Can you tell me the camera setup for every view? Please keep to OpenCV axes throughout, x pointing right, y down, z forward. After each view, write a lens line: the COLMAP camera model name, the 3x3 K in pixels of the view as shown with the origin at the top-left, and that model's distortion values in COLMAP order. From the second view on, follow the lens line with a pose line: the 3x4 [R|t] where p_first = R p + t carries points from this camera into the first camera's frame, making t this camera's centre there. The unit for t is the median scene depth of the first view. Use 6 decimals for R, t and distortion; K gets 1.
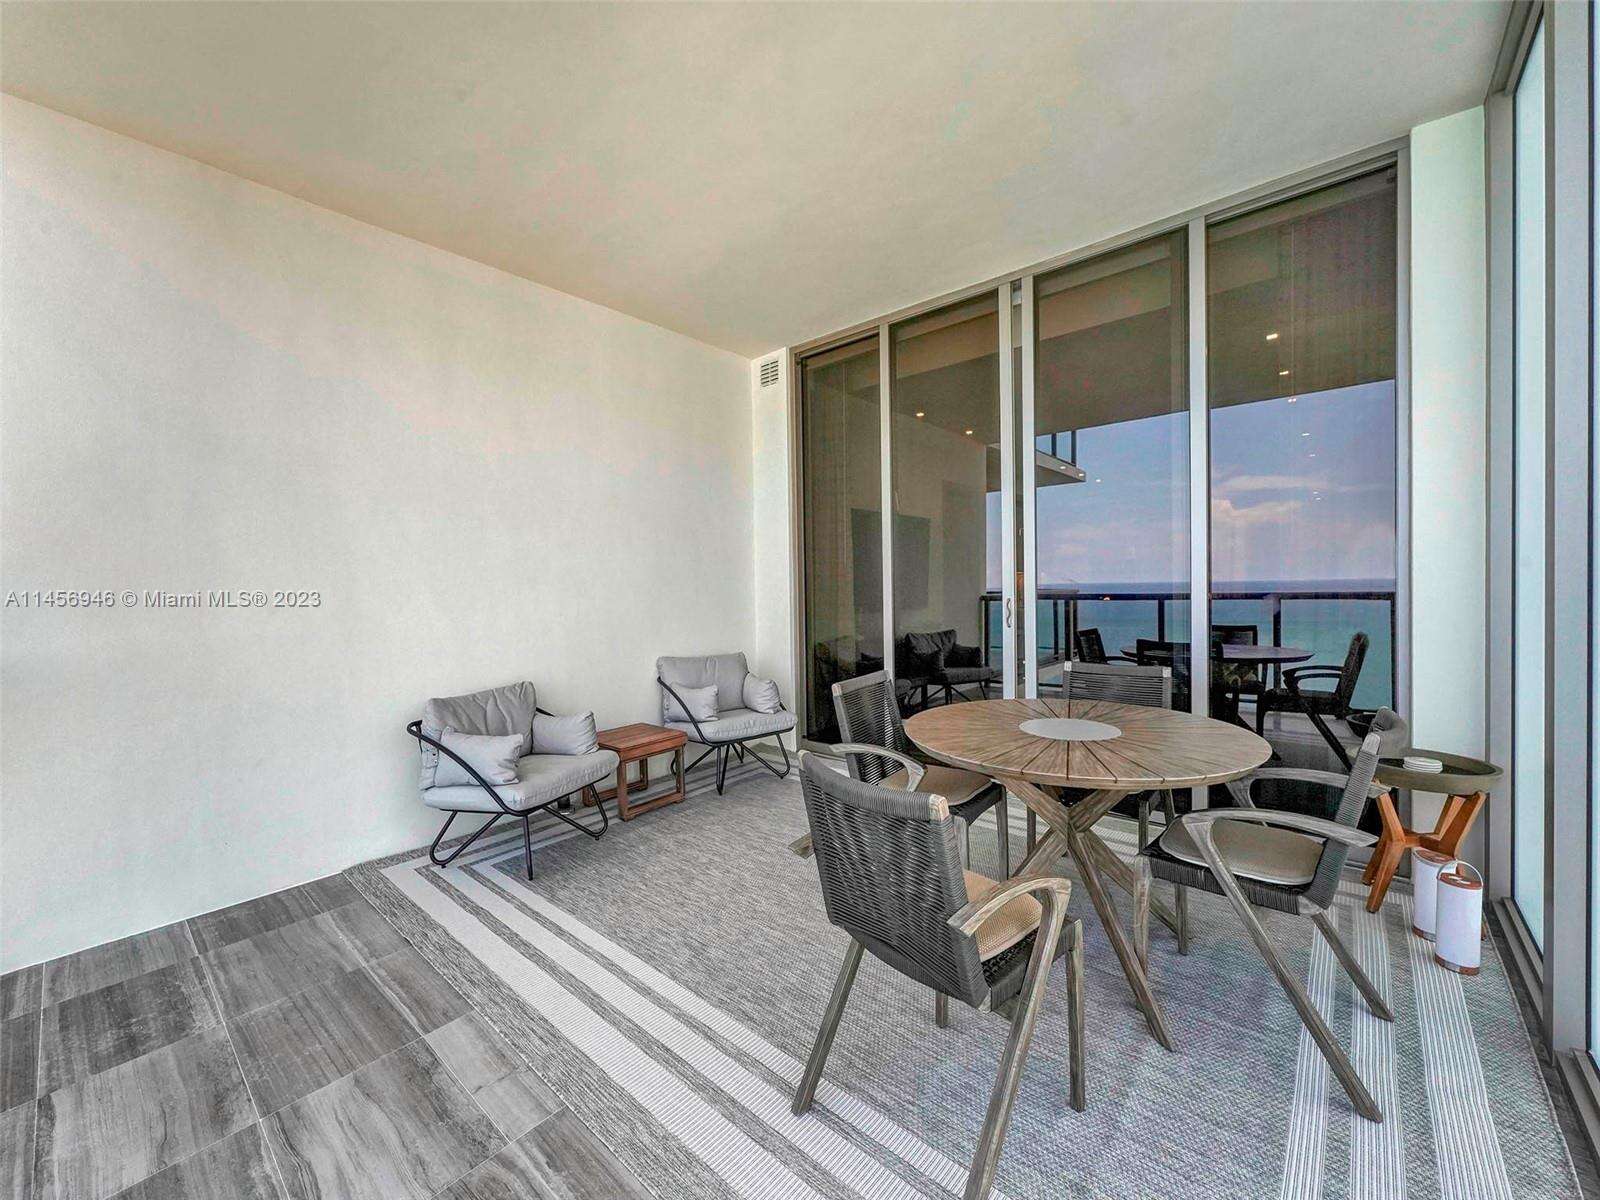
lens RADIAL K [[639.3, 0, 800.0], [0, 639.3, 600.0], [0, 0, 1]] dist [-0.000282, 0.000017]
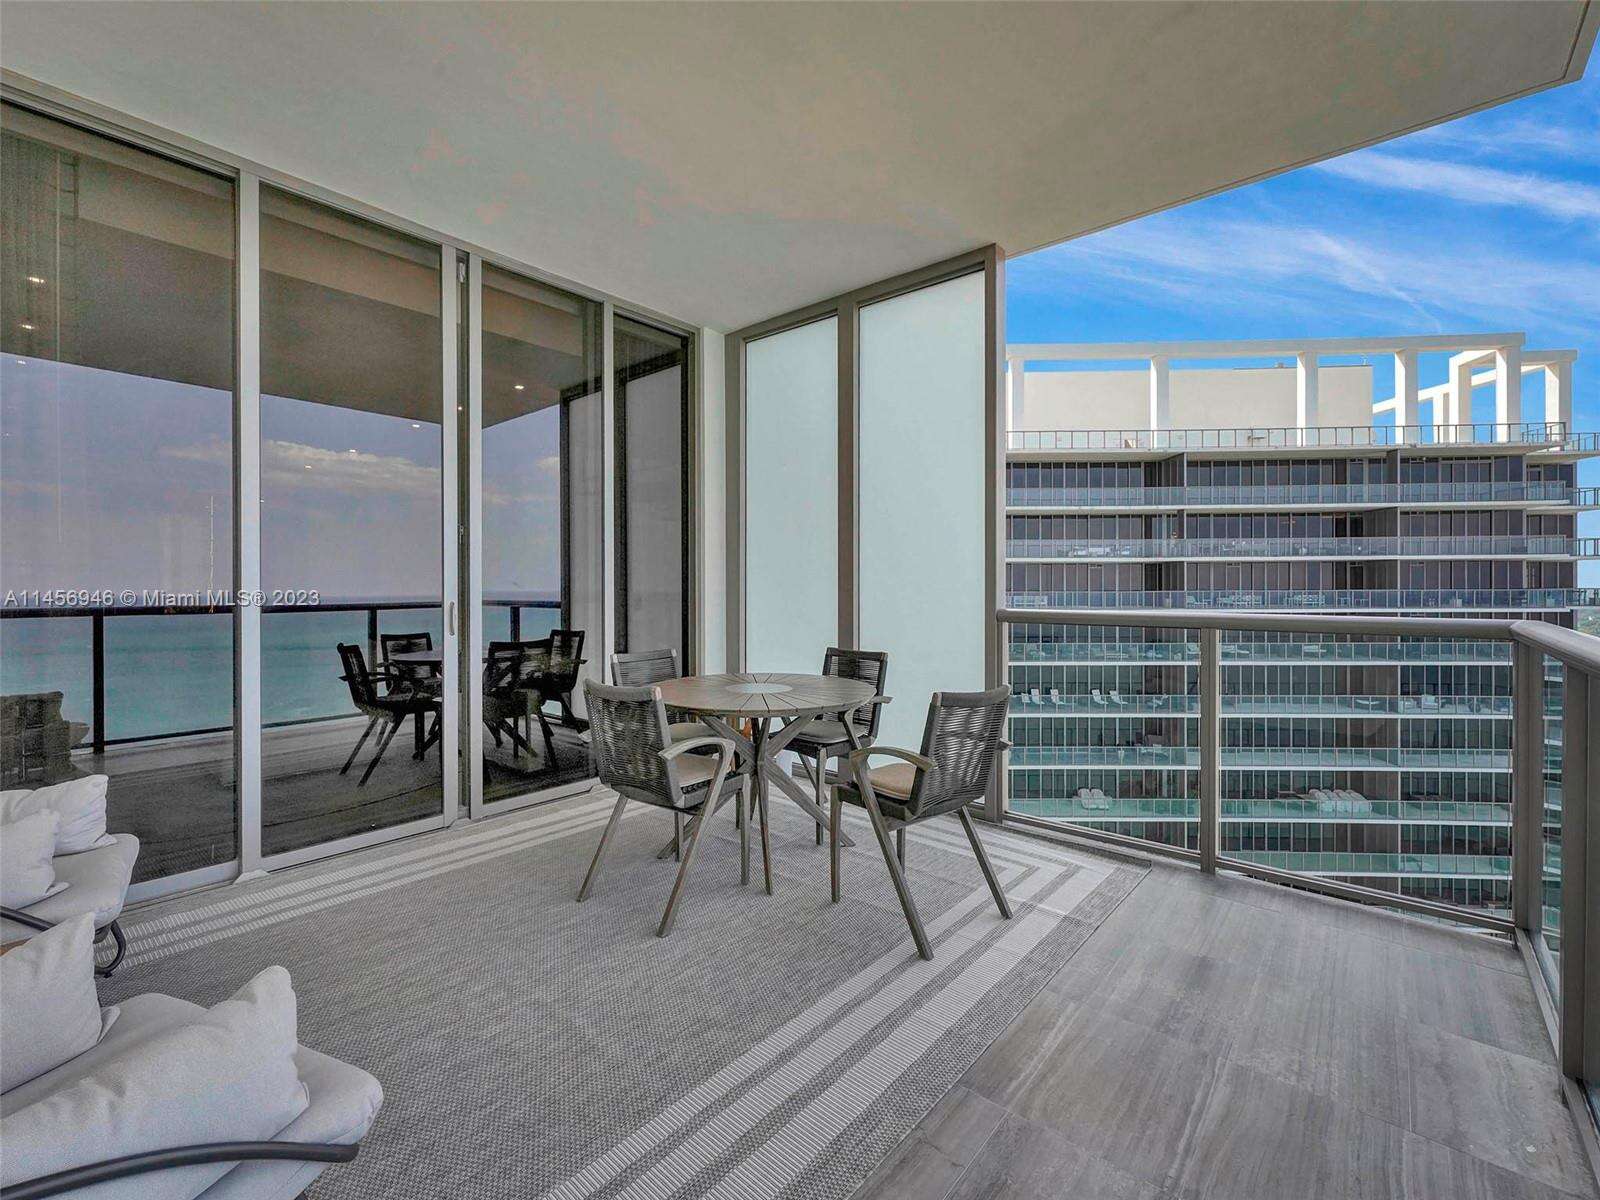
lens RADIAL K [[701.8, 0, 800.0], [0, 701.8, 600.0], [0, 0, 1]] dist [-0.001854, -0.000287]
pose [[-0.012966, 0.006453, 0.999895, -0.645410], [0.020874, 0.999763, -0.006182, 0.008300], [-0.999698, 0.020791, -0.013097, 0.538154]]
